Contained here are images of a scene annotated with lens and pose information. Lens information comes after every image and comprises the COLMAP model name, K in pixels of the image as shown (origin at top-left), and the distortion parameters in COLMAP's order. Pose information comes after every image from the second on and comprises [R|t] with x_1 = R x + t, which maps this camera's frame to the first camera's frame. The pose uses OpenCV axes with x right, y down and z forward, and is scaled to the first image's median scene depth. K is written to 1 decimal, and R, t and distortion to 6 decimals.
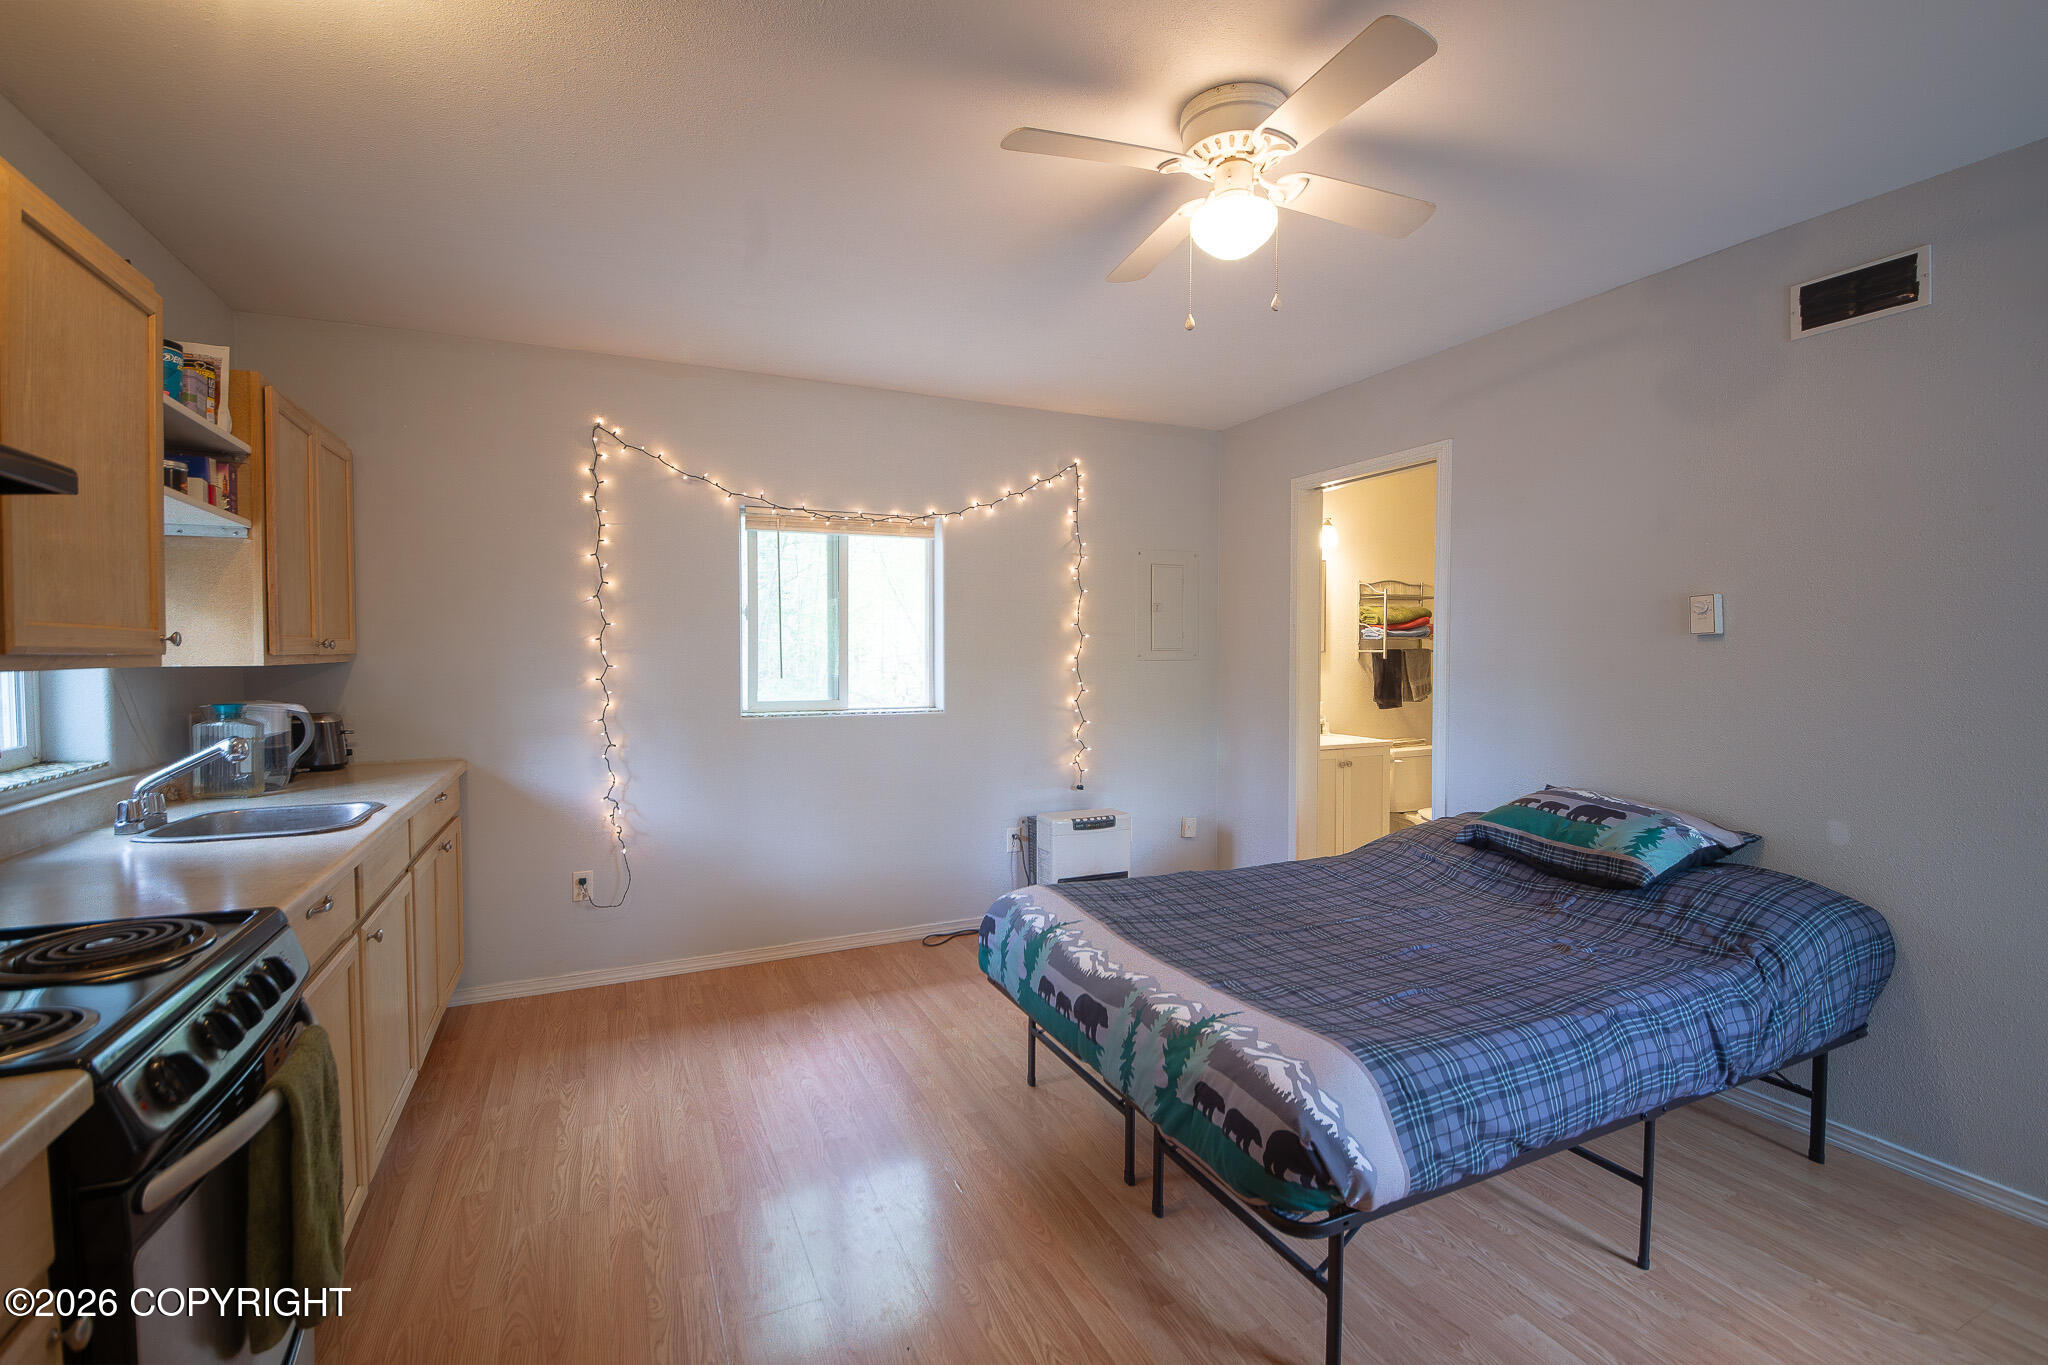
lens RADIAL K [[900.0, 0, 1041.3], [0, 900.0, 675.1], [0, 0, 1]] dist [0.004845, -0.004855]
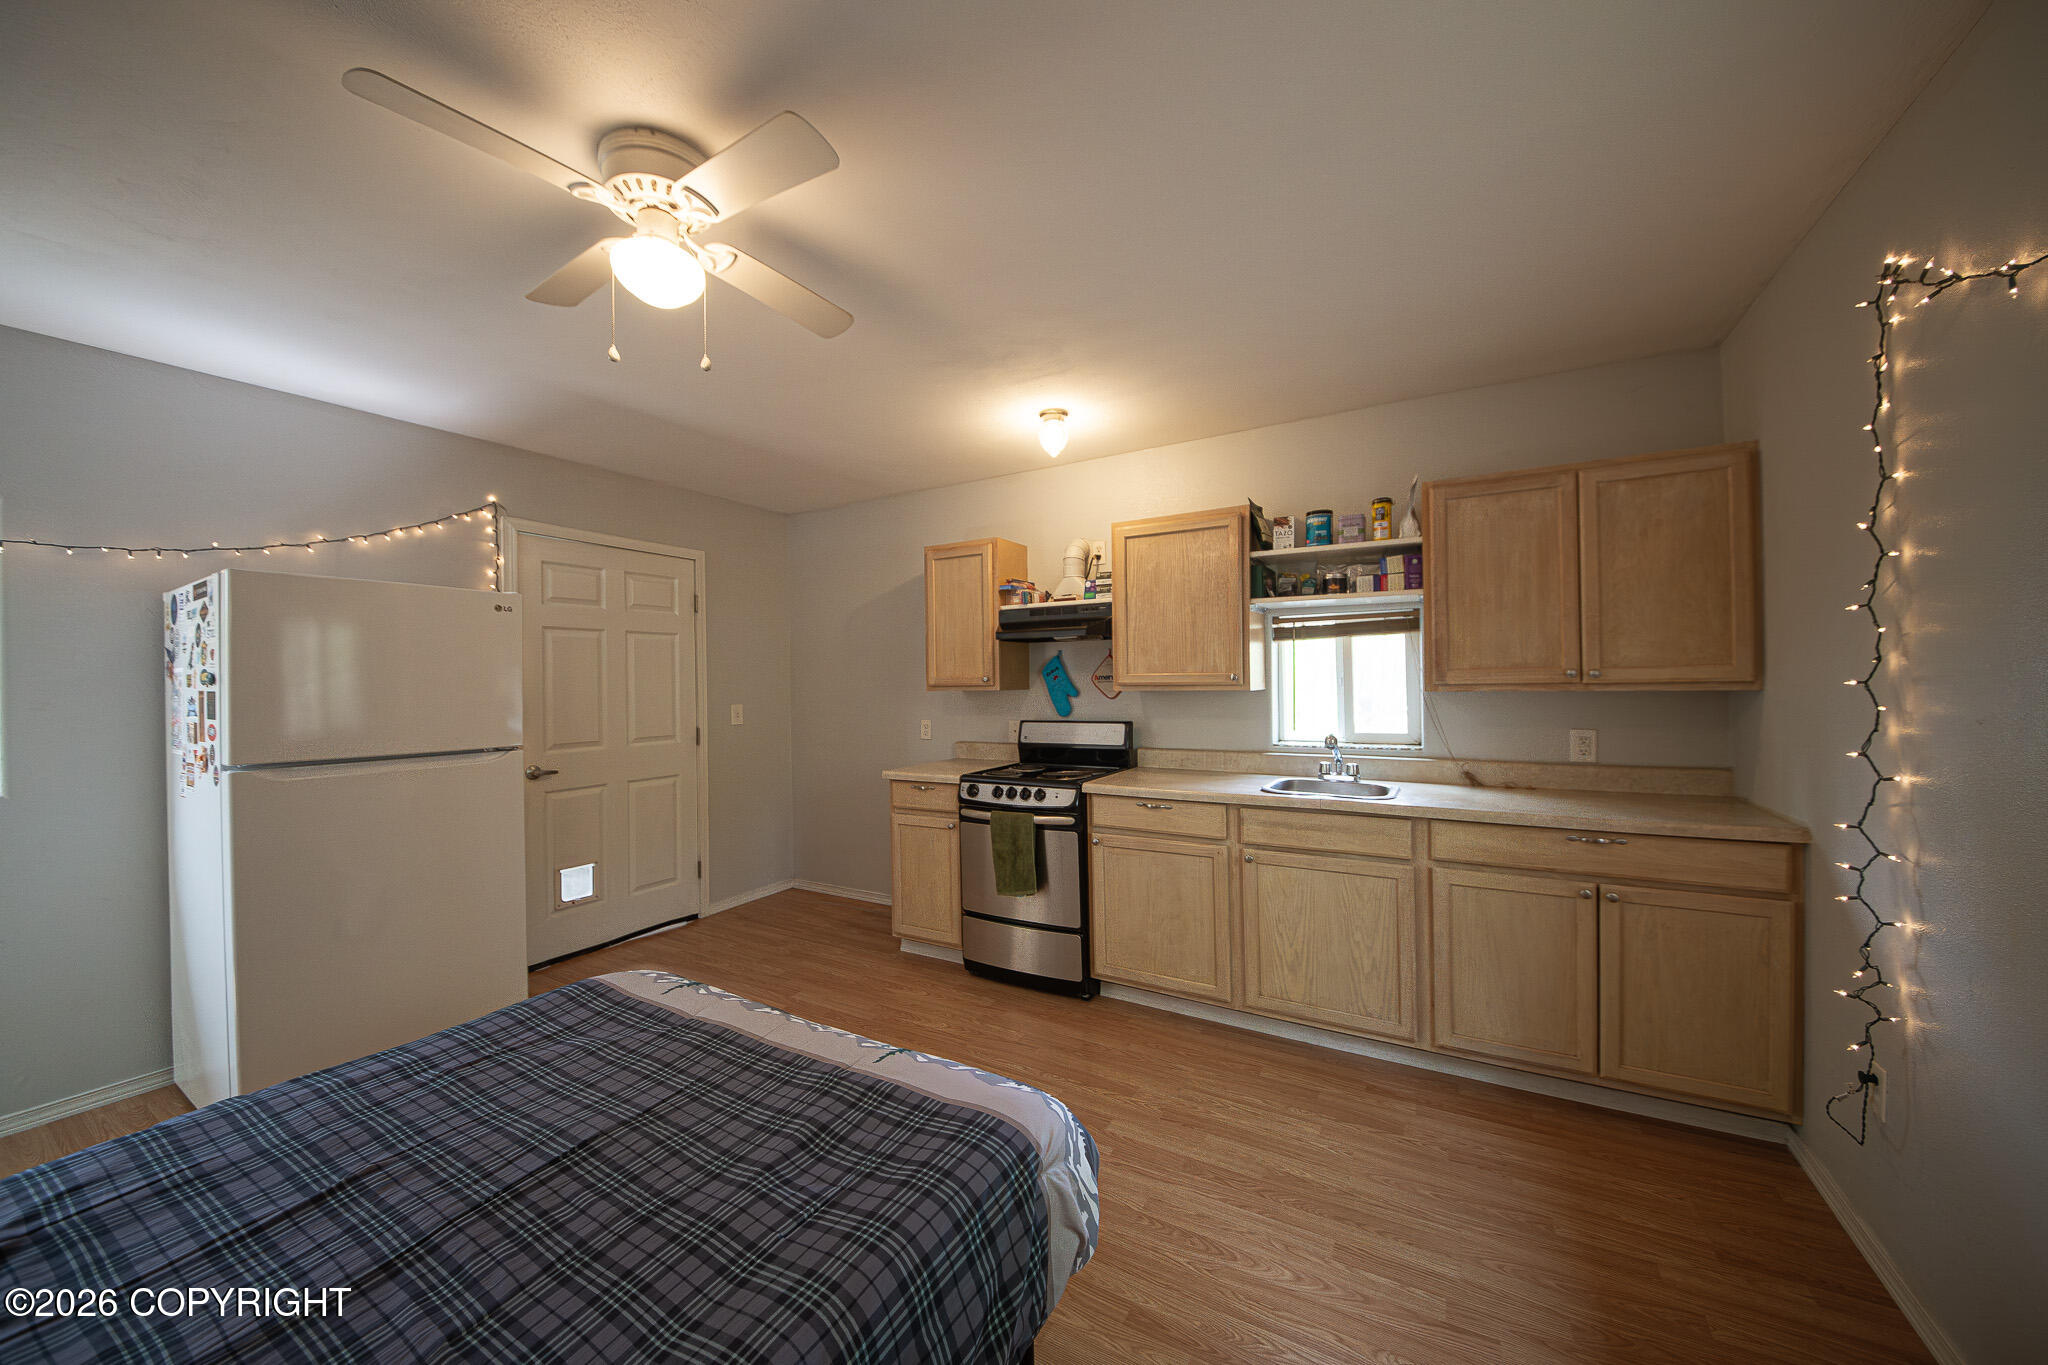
lens RADIAL K [[711.4, 0, 1029.5], [0, 711.4, 682.6], [0, 0, 1]] dist [-0.010388, -0.003399]
pose [[-0.826439, 0.014531, -0.562838, 0.154067], [-0.000133, 0.999662, 0.026004, -0.031981], [0.563026, 0.021566, -0.826158, 0.915627]]
